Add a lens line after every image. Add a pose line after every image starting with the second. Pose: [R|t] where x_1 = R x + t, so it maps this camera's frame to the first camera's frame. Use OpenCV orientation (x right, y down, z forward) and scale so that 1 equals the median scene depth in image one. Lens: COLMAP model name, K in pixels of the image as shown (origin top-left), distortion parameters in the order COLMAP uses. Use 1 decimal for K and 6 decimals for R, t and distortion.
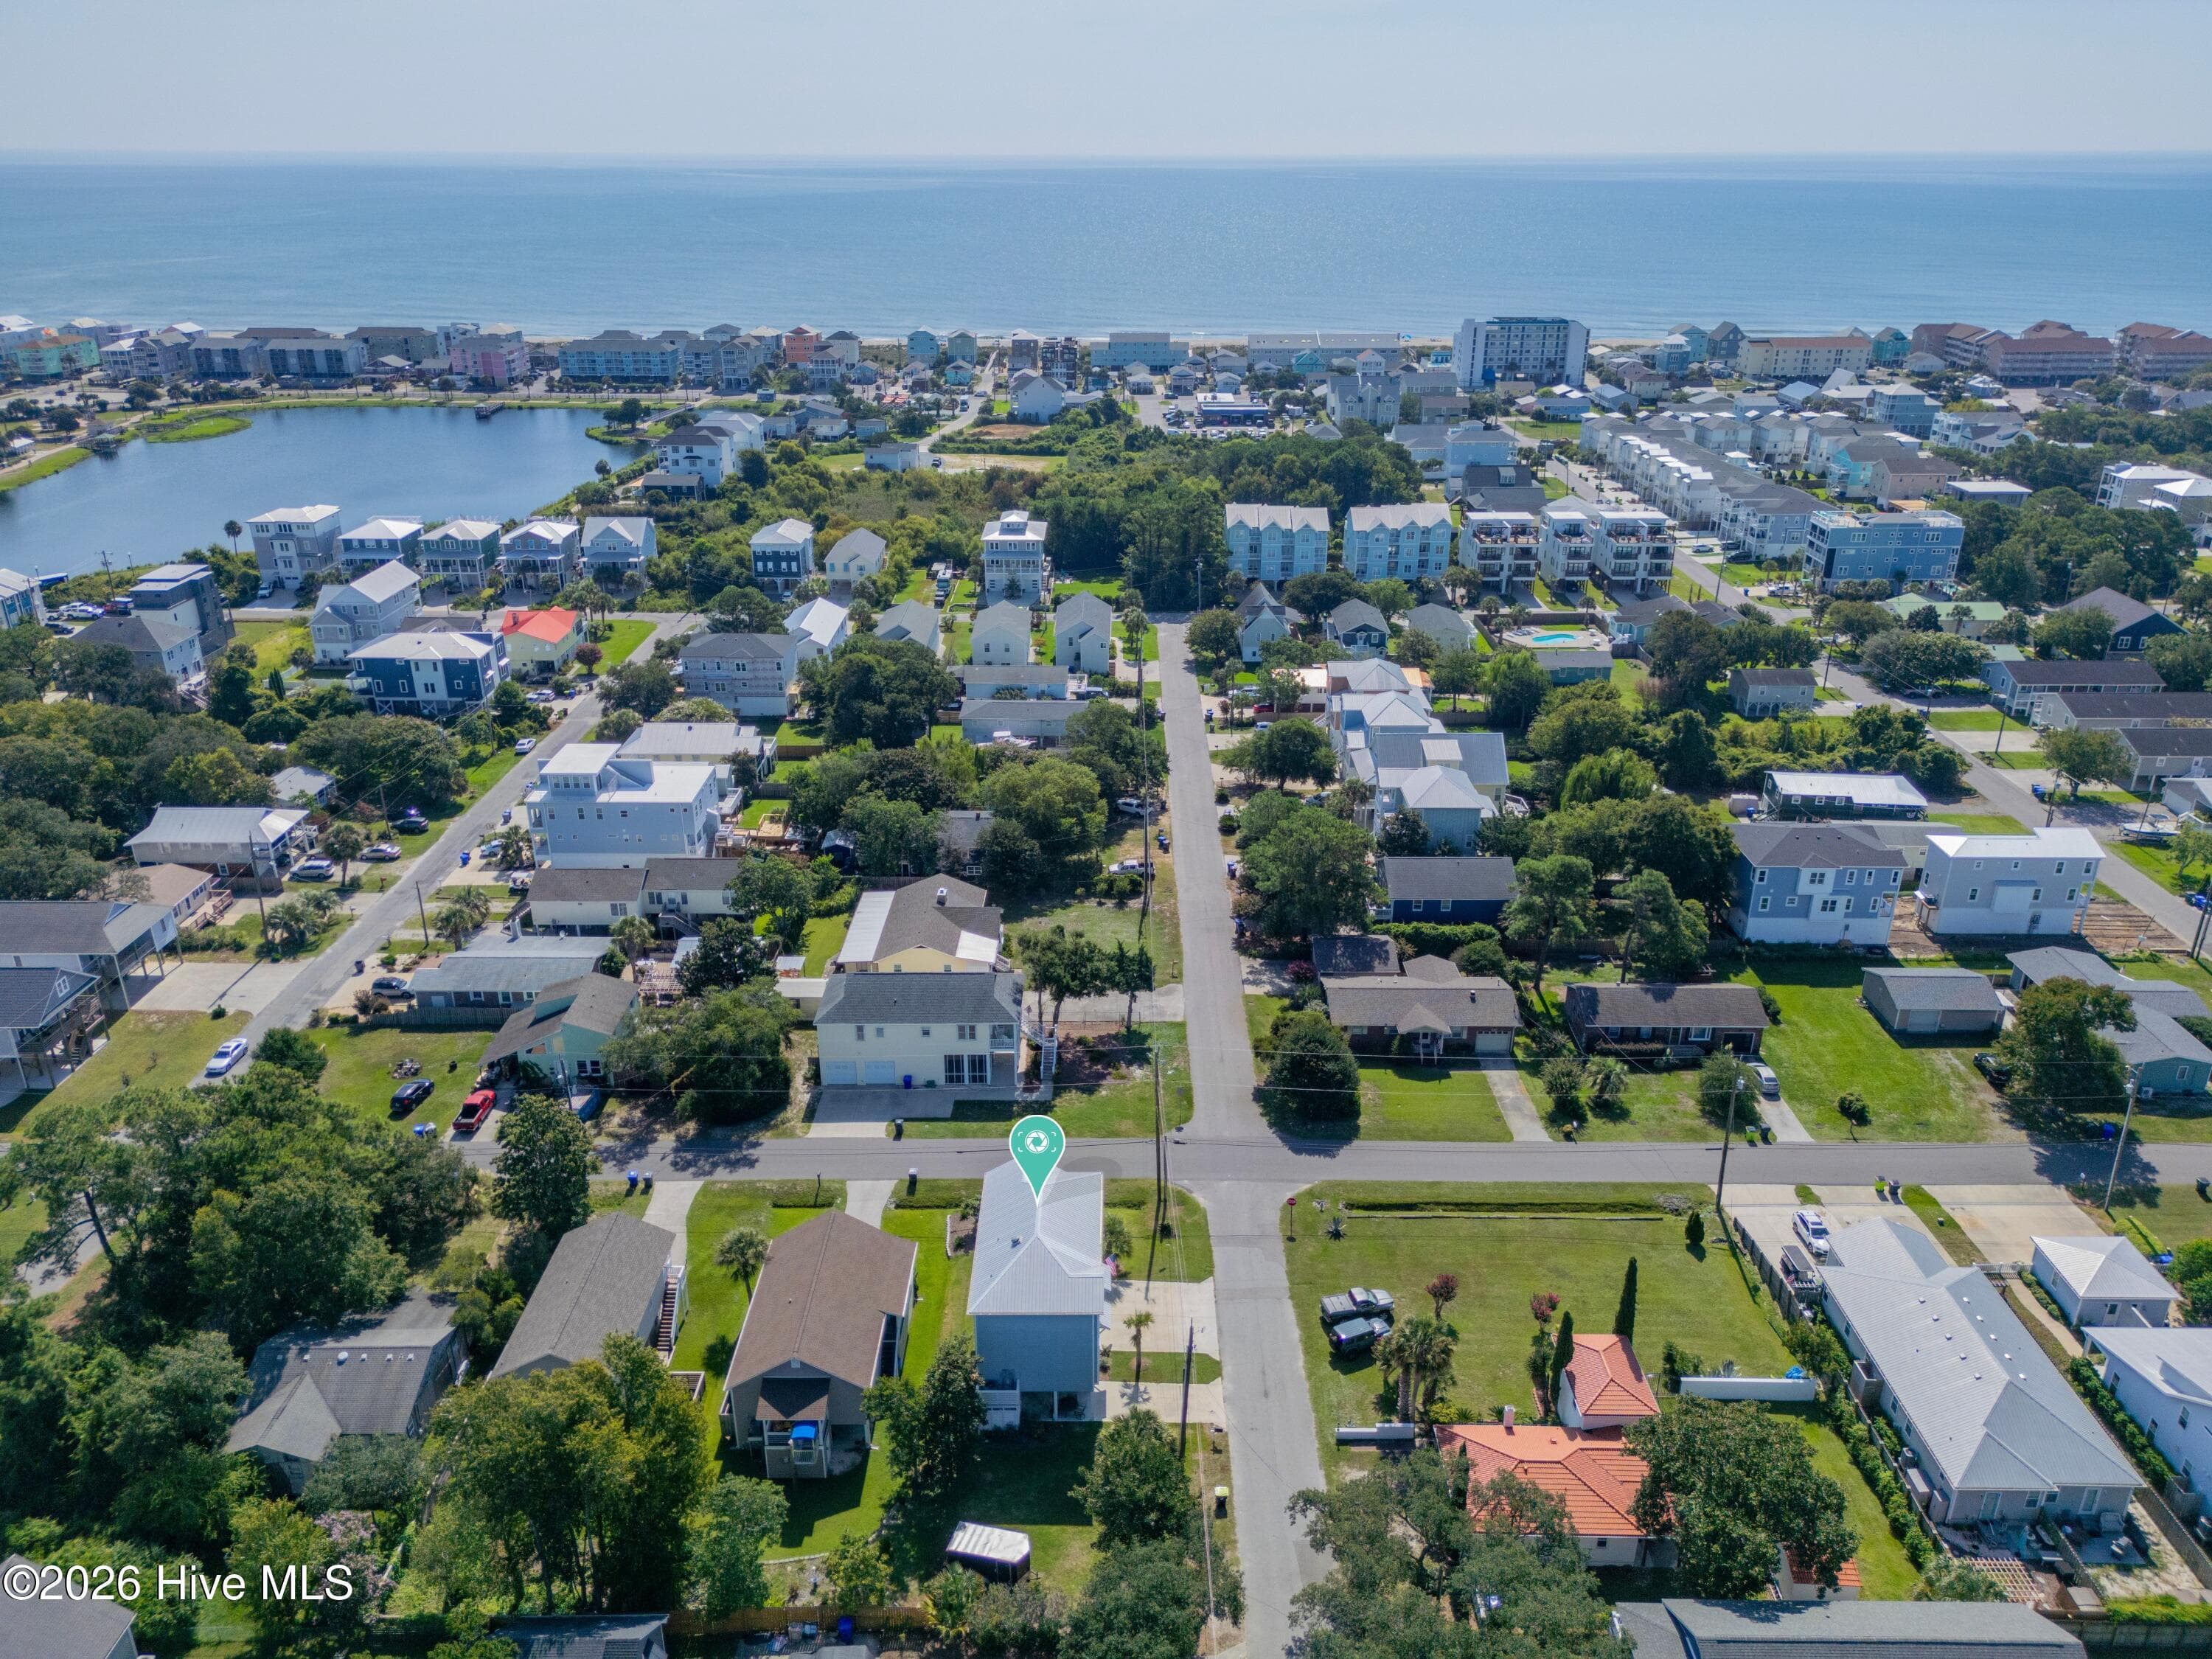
lens RADIAL K [[1585.3, 0, 1105.6], [0, 1585.3, 844.9], [0, 0, 1]] dist [0.065325, -0.065870]
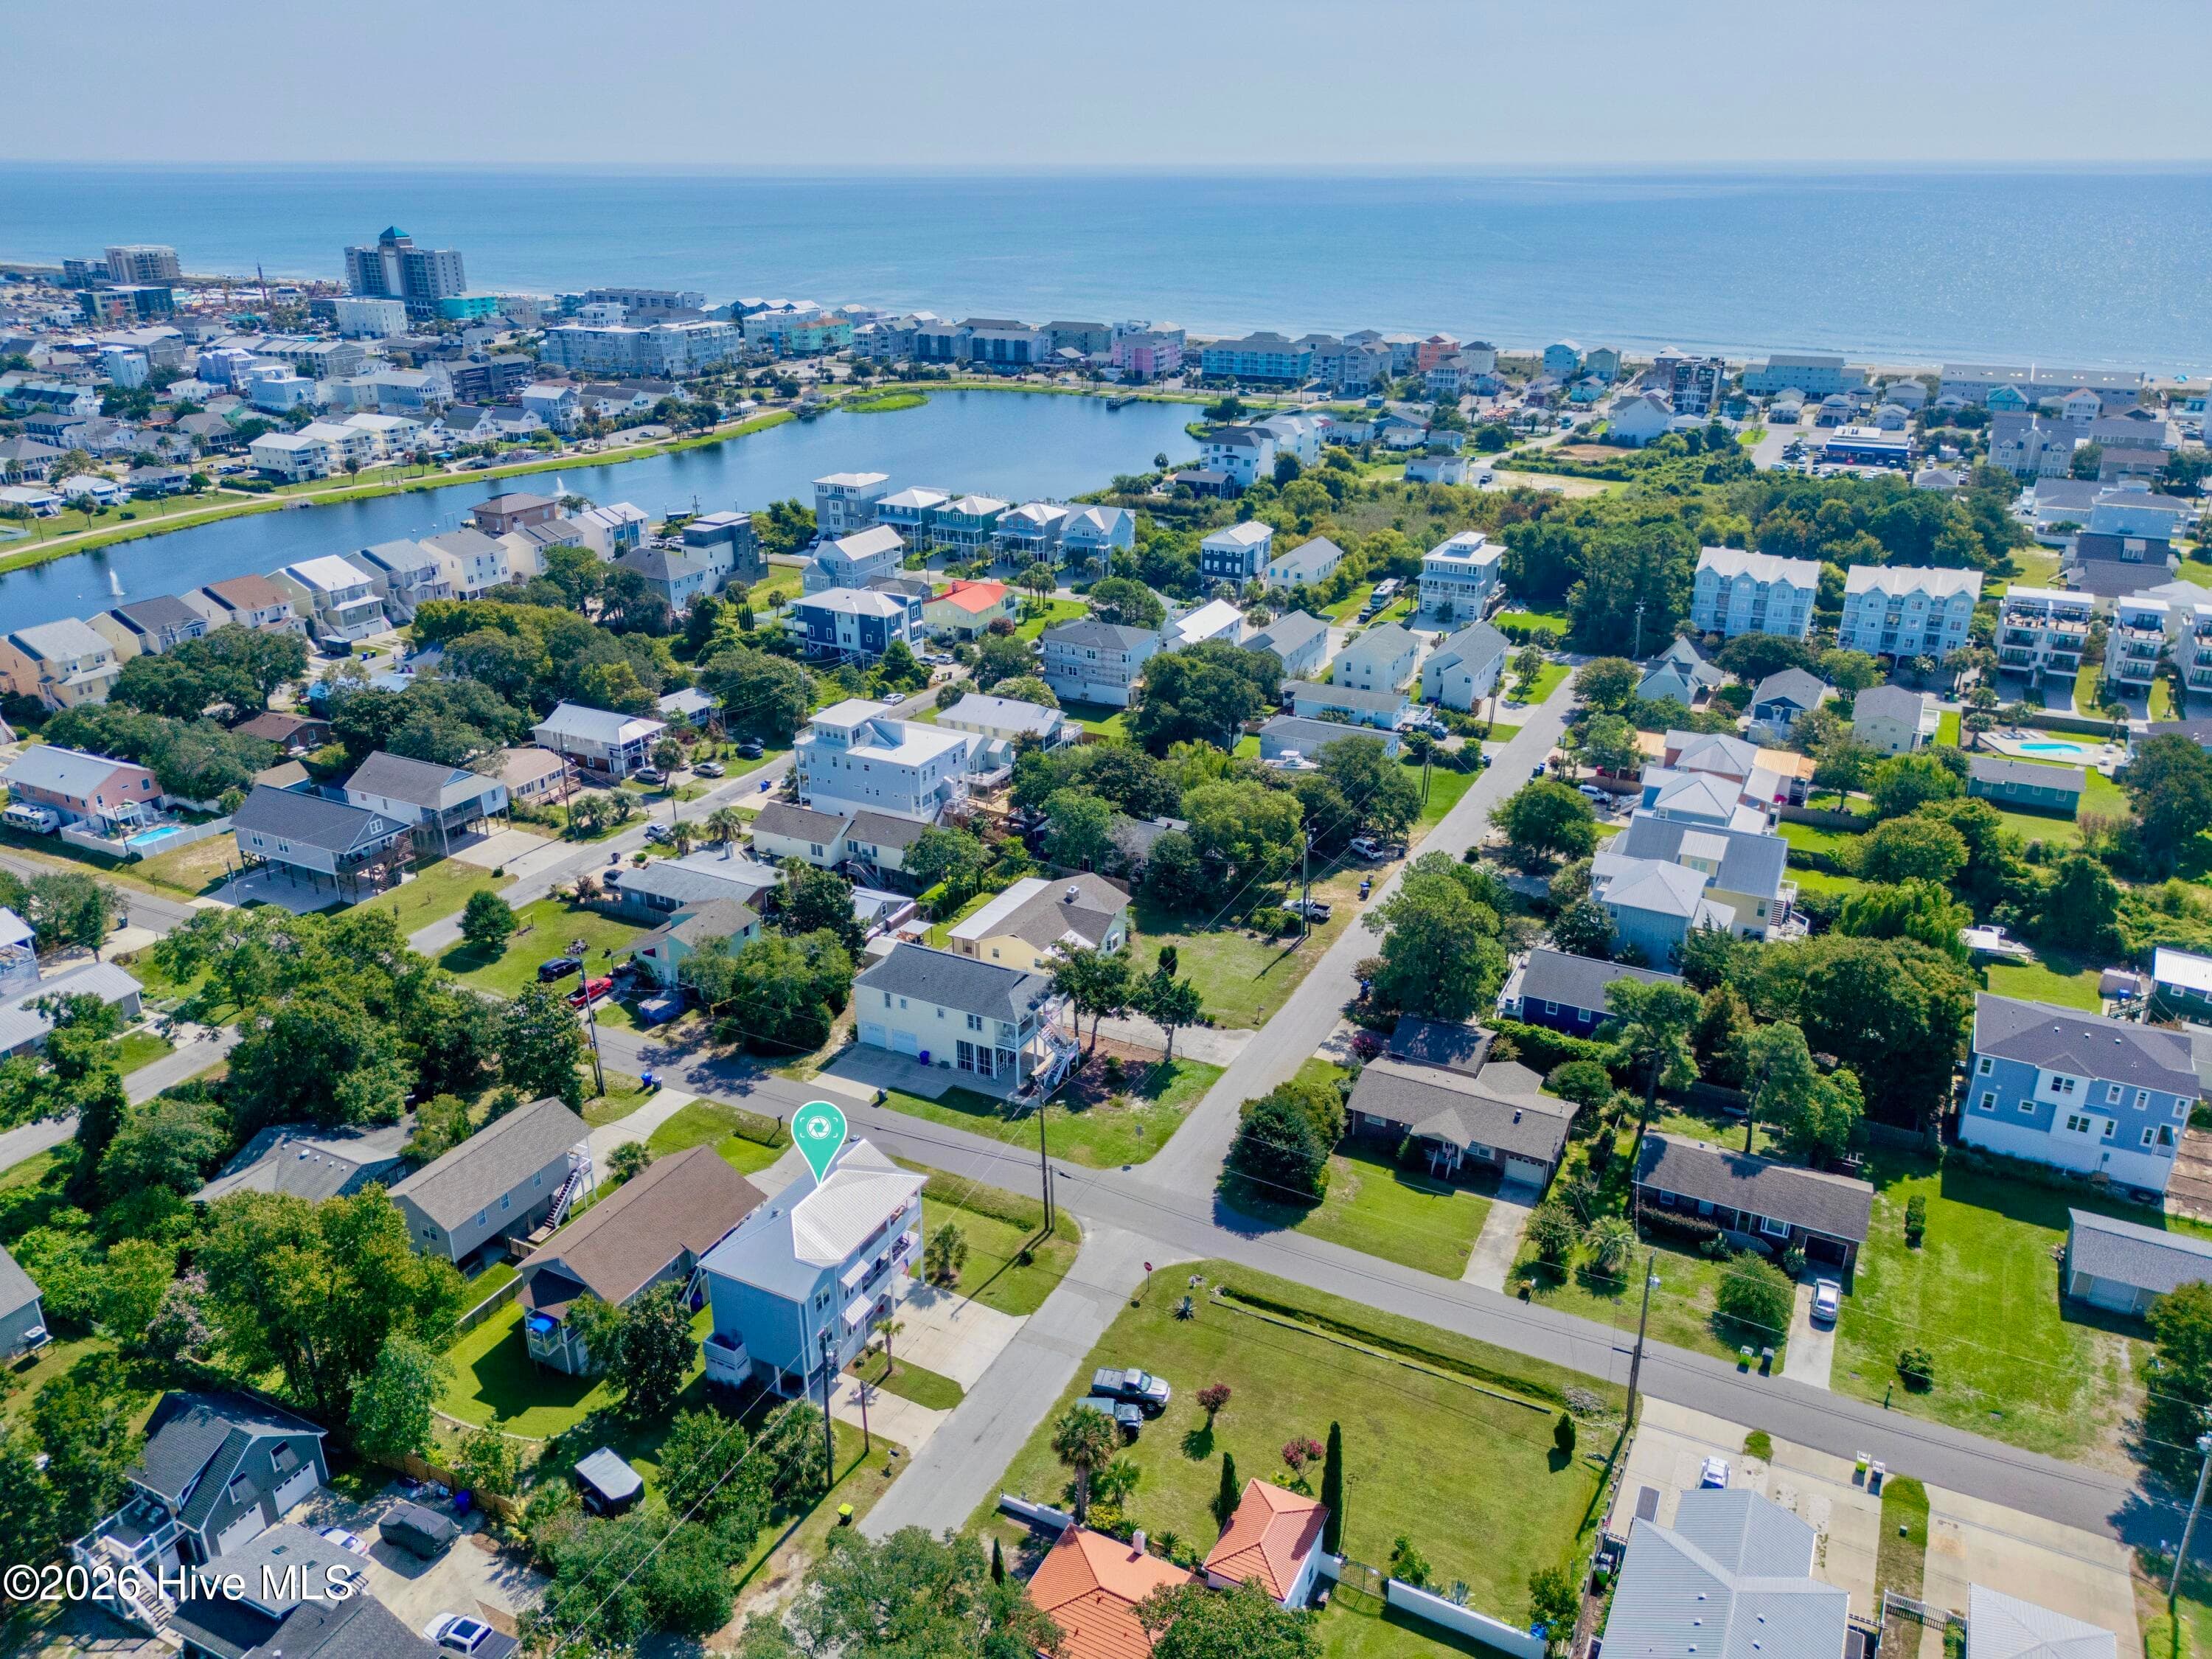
lens RADIAL K [[1585.3, 0, 1107.1], [0, 1585.3, 843.7], [0, 0, 1]] dist [0.065325, -0.065870]
pose [[0.892552, 0.177151, -0.414691, 0.270433], [-0.179165, 0.983218, 0.034396, -0.031200], [0.413825, 0.043598, 0.909312, 0.072118]]
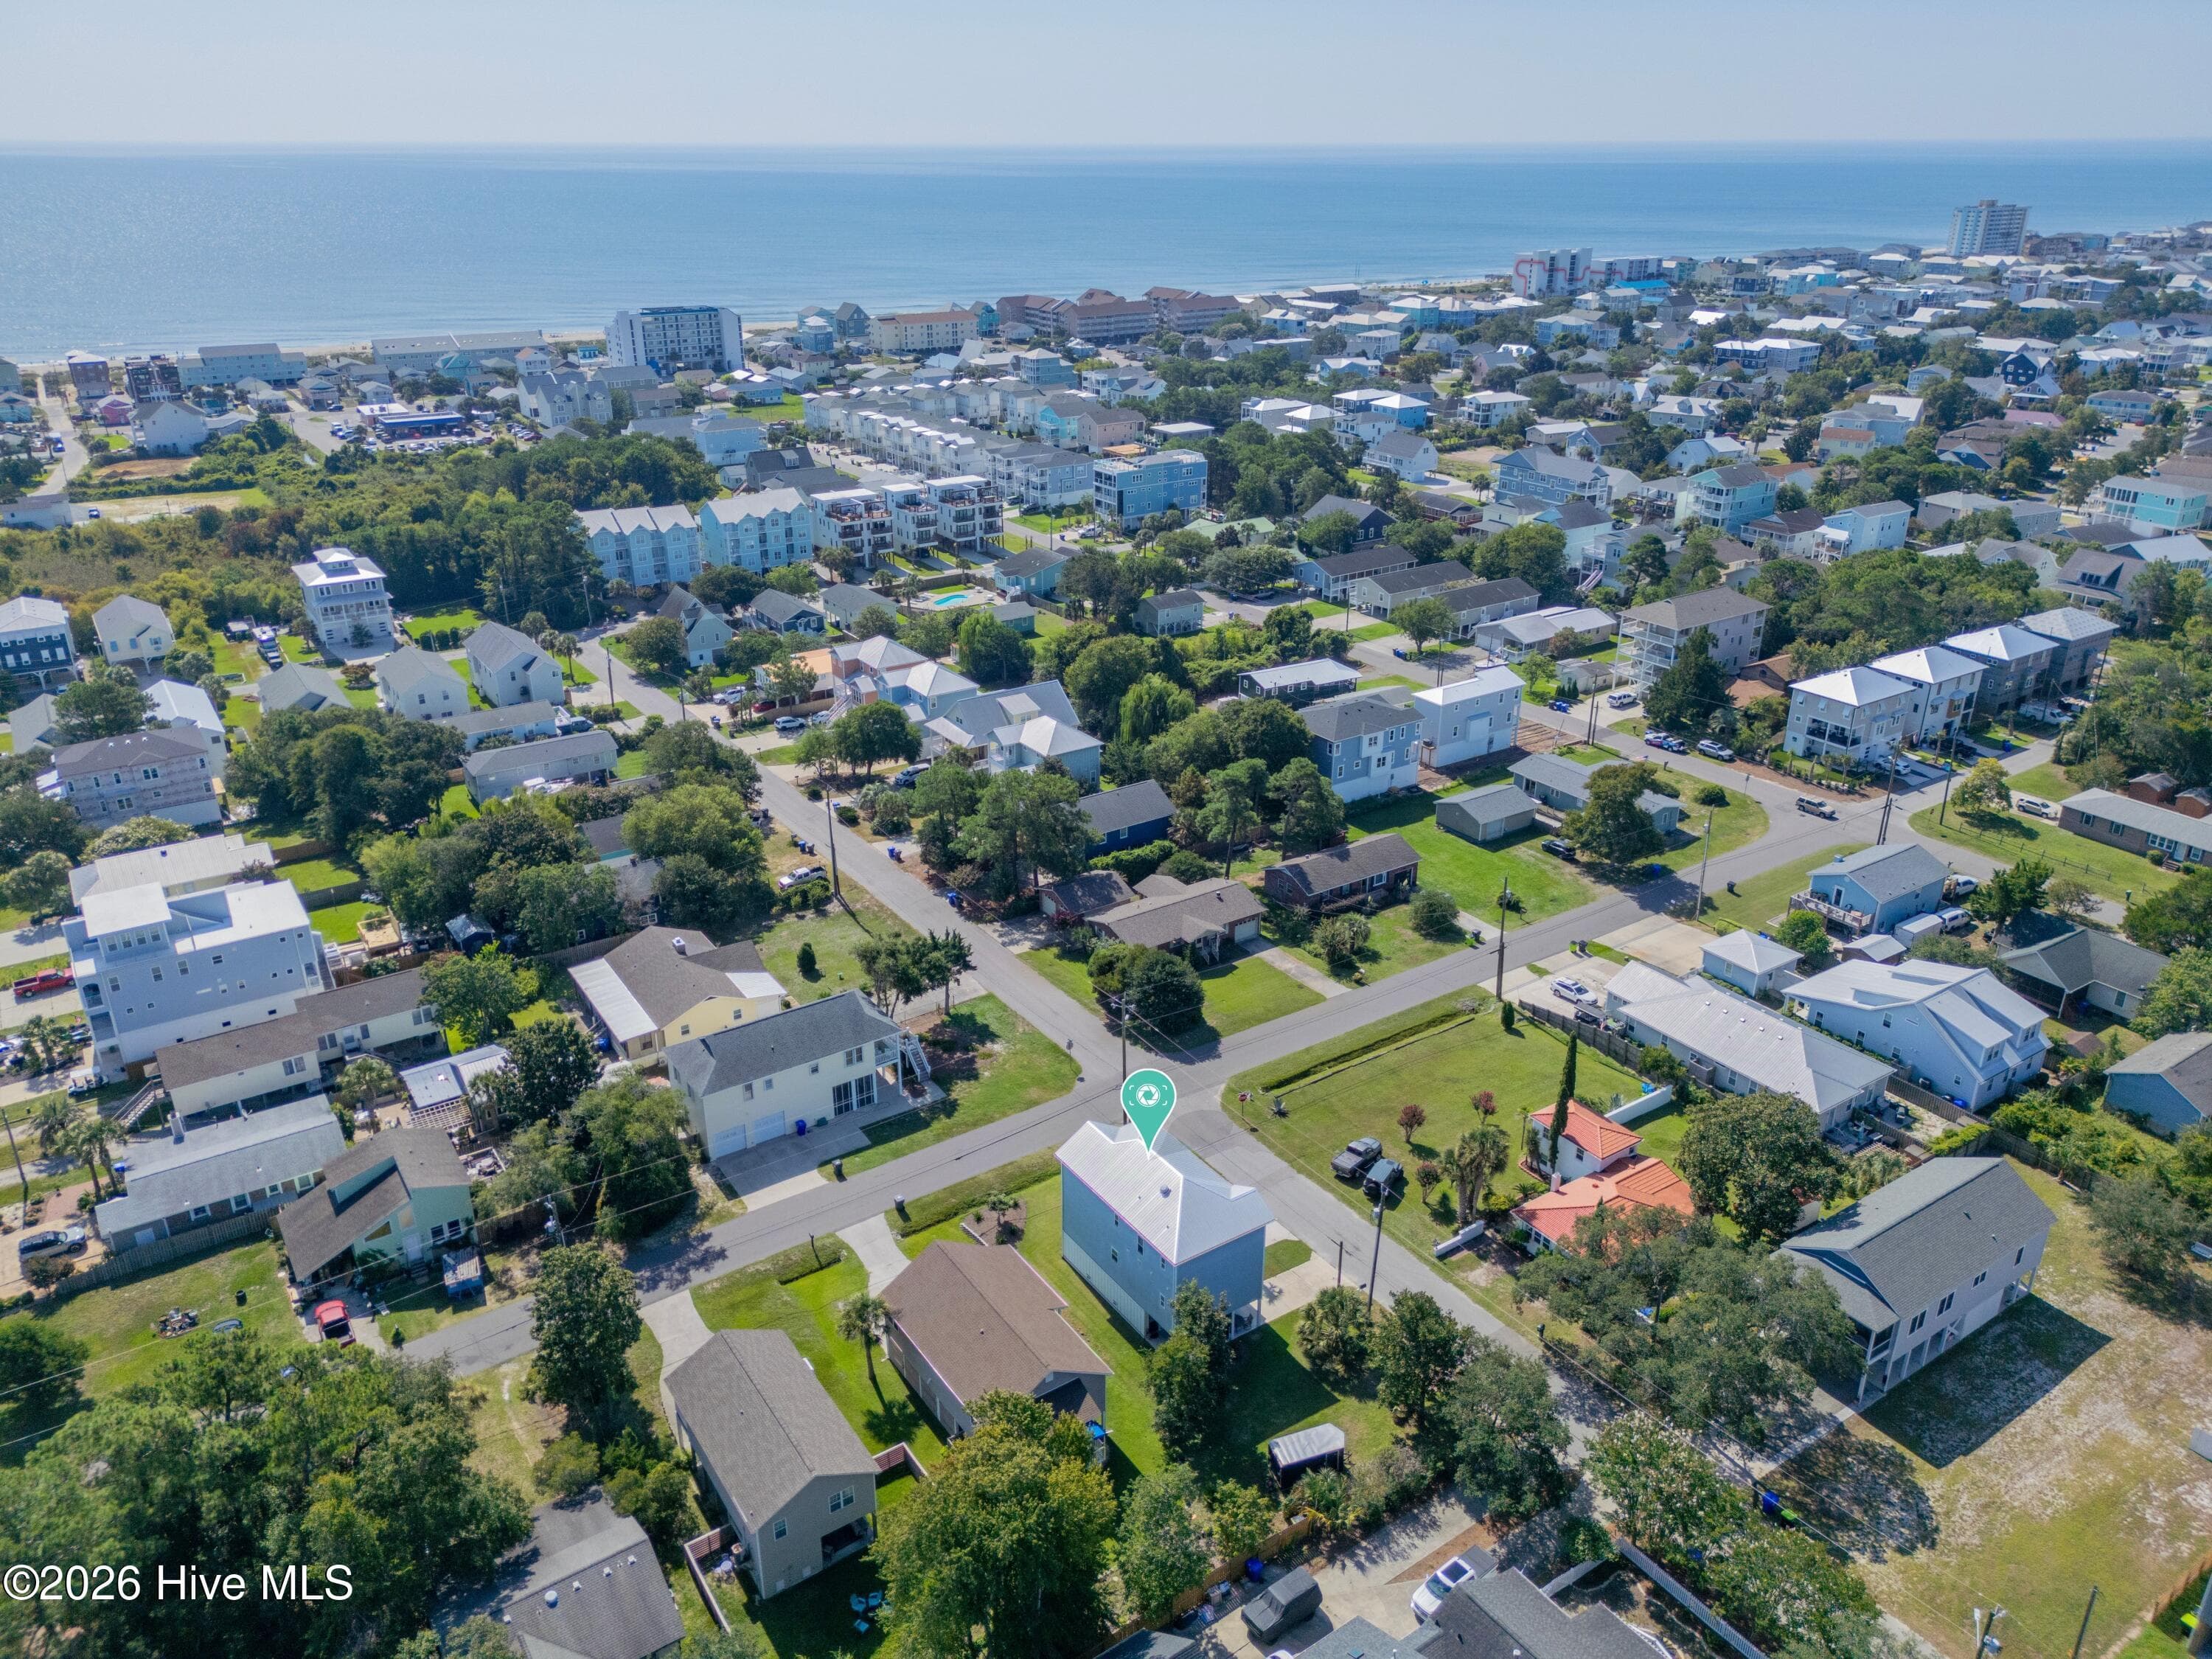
lens RADIAL K [[1585.3, 0, 1109.1], [0, 1585.3, 836.6], [0, 0, 1]] dist [0.065325, -0.065870]
pose [[0.824858, -0.227312, 0.517627, -0.297605], [0.226843, 0.971743, 0.065251, -0.027237], [-0.517833, 0.063597, 0.853115, 0.060050]]
